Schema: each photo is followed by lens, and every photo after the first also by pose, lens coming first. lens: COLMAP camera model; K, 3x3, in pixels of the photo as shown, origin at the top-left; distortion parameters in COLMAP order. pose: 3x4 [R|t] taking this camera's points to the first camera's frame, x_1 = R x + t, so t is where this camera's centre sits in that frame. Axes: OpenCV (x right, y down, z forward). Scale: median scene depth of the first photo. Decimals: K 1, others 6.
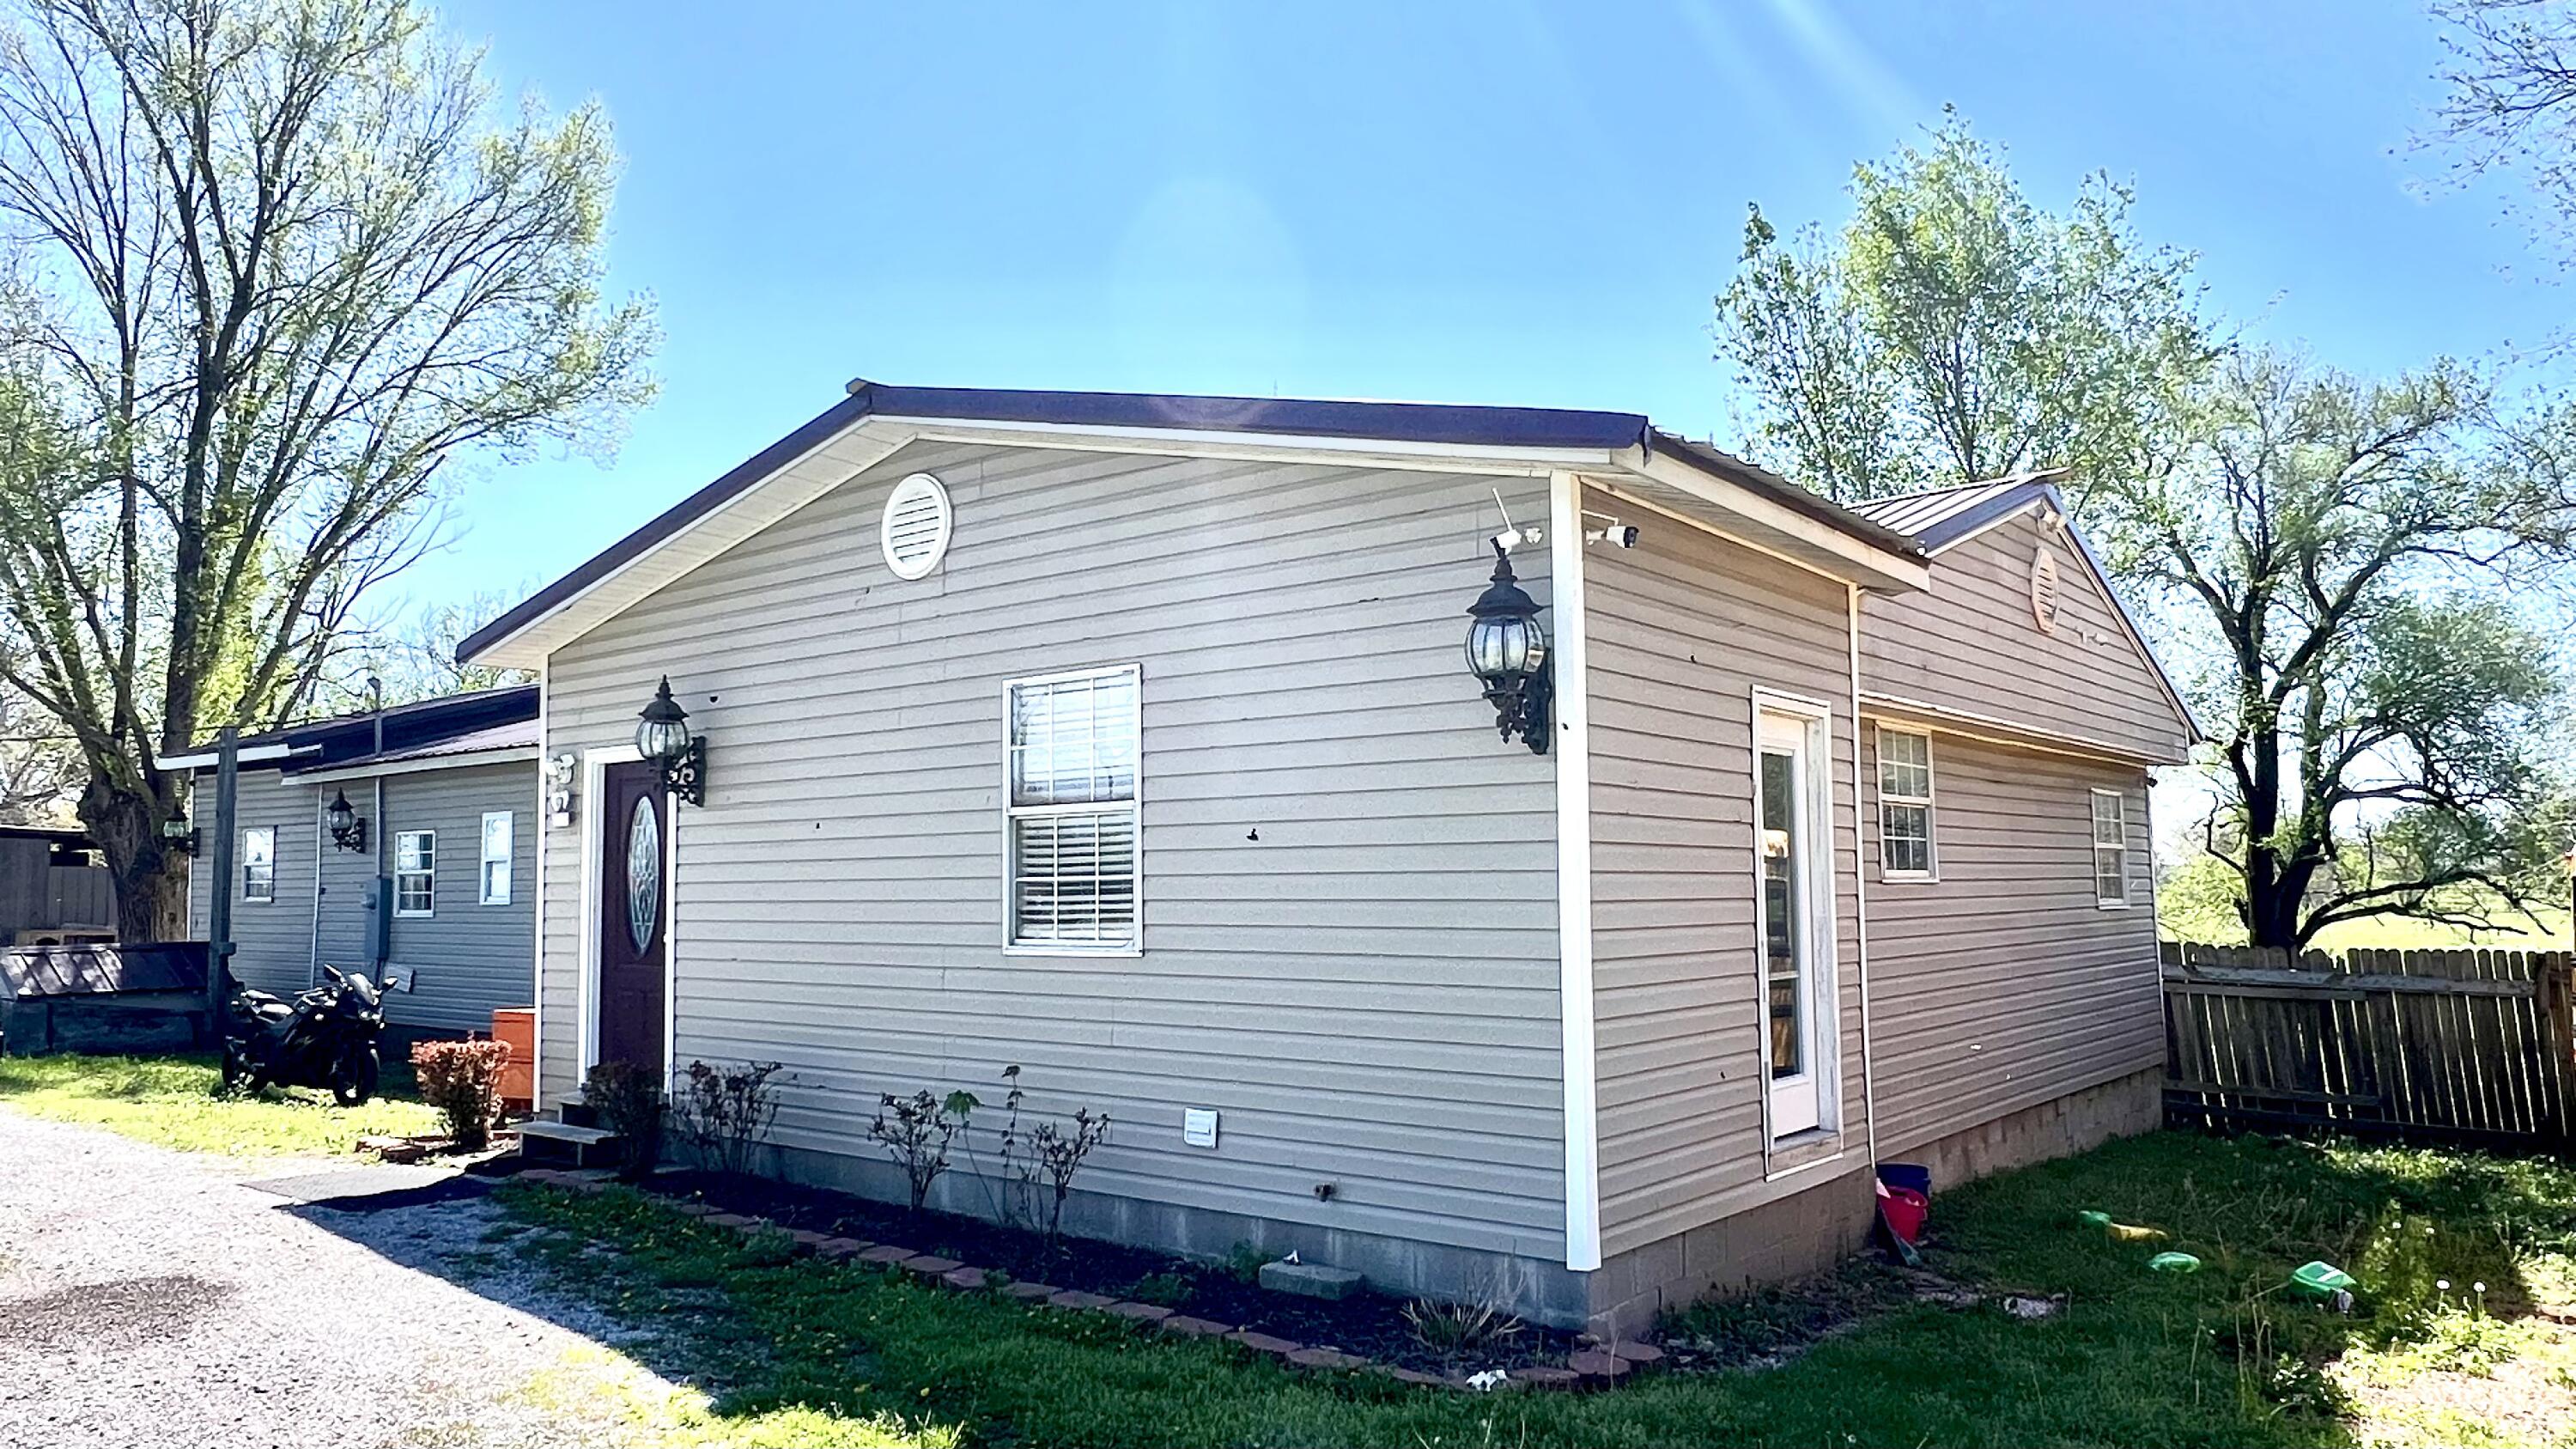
lens RADIAL K [[1723.2, 0, 1290.0], [0, 1723.2, 740.3], [0, 0, 1]] dist [-0.003568, -0.005363]
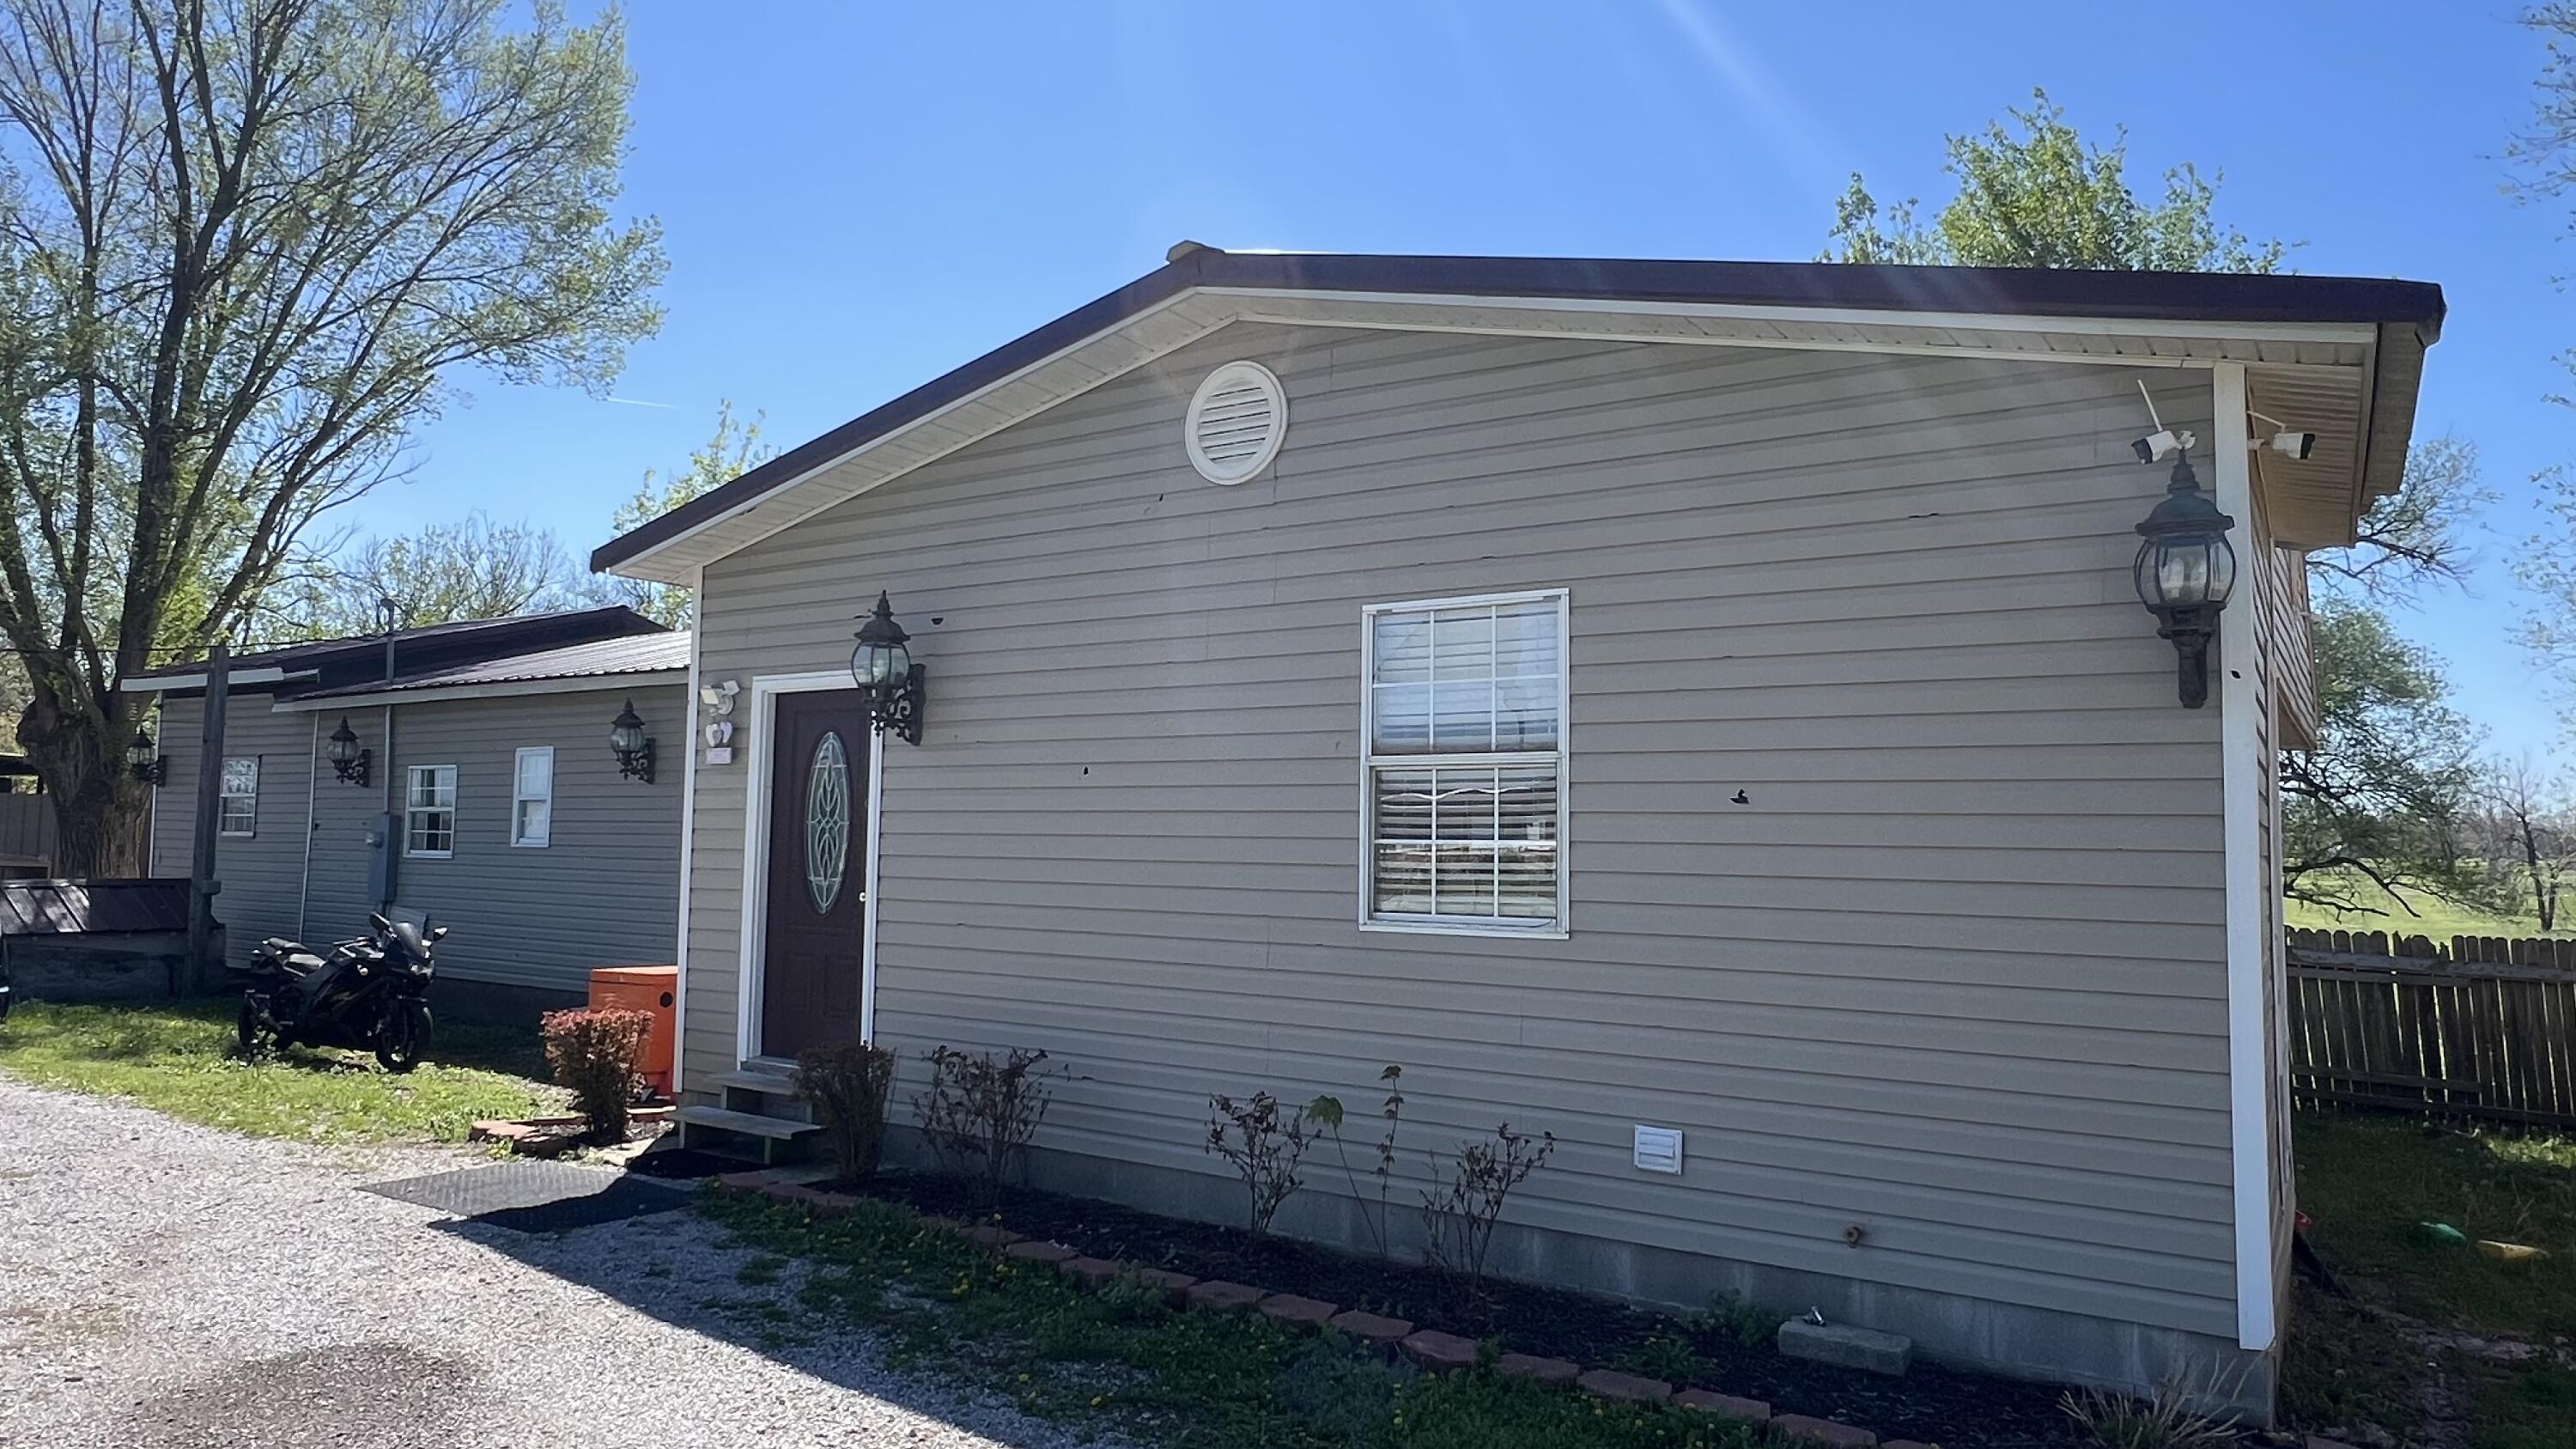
lens RADIAL K [[1589.4, 0, 1286.0], [0, 1589.4, 706.8], [0, 0, 1]] dist [-0.002257, -0.002946]
pose [[0.995548, 0.032022, 0.088649, -0.223566], [-0.031978, 0.999487, -0.001917, 0.014588], [-0.088665, -0.000927, 0.996061, 0.188046]]
